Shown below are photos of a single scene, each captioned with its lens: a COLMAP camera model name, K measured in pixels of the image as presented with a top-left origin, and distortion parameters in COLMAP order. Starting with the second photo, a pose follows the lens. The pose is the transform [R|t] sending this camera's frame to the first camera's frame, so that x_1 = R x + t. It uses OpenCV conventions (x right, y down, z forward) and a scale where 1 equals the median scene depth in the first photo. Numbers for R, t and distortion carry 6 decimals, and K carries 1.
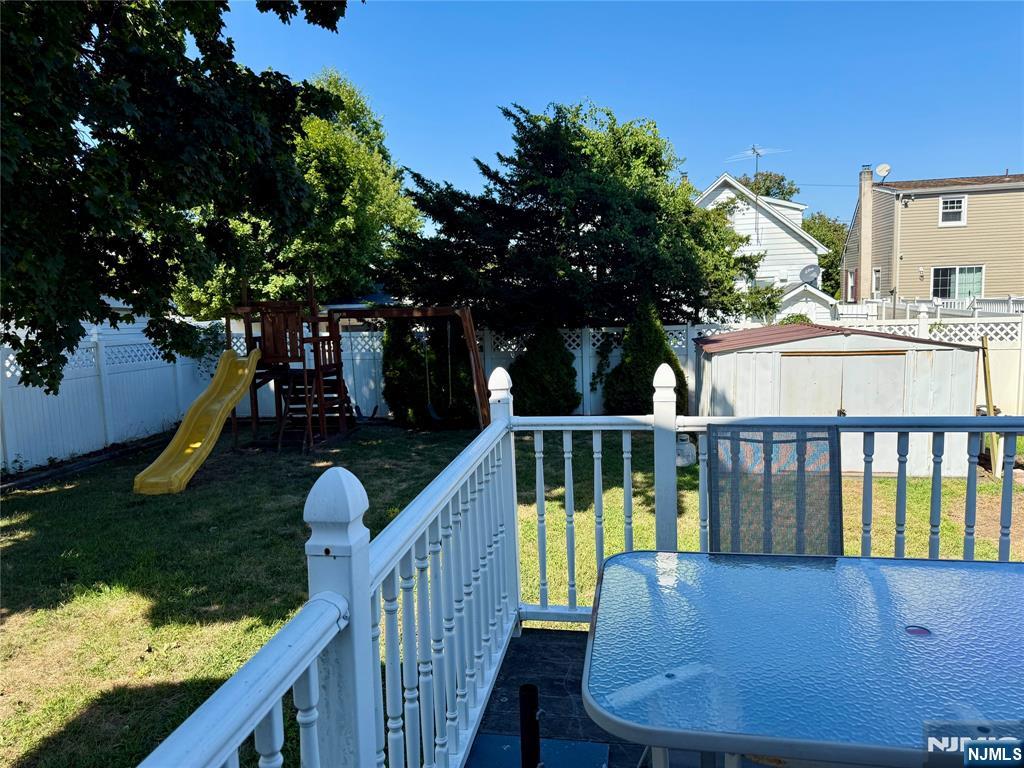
lens RADIAL K [[711.6, 0, 512.2], [0, 711.6, 385.2], [0, 0, 1]] dist [-0.010693, -0.001528]
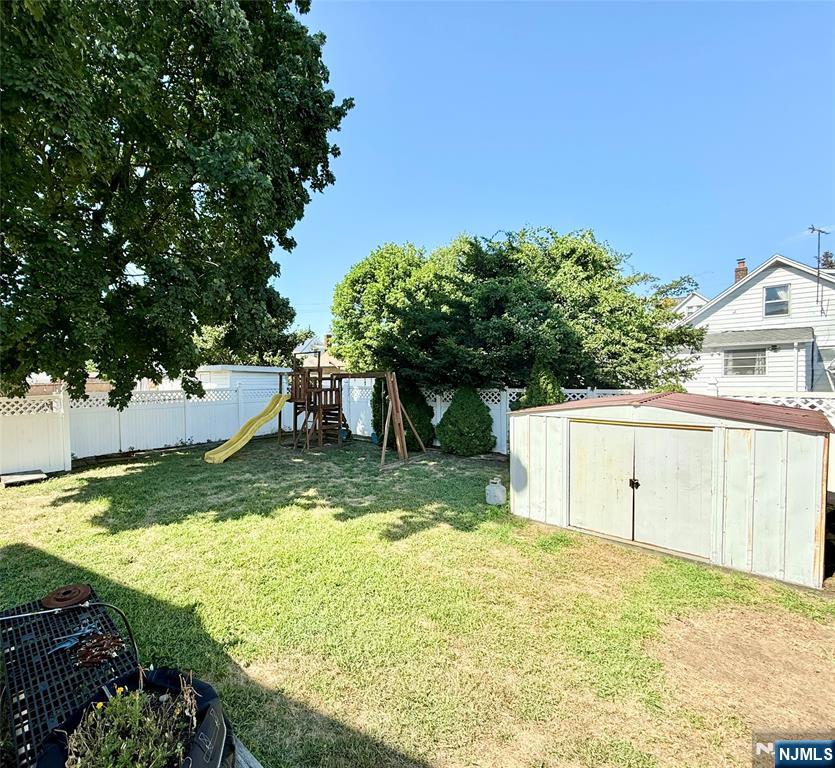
lens RADIAL K [[414.4, 0, 417.4], [0, 414.4, 386.3], [0, 0, 1]] dist [-0.016531, -0.000373]
pose [[0.788627, 0.033391, -0.613965, 0.566619], [-0.070680, 0.996828, -0.036574, -0.053806], [0.610796, 0.072238, 0.788486, 0.328686]]
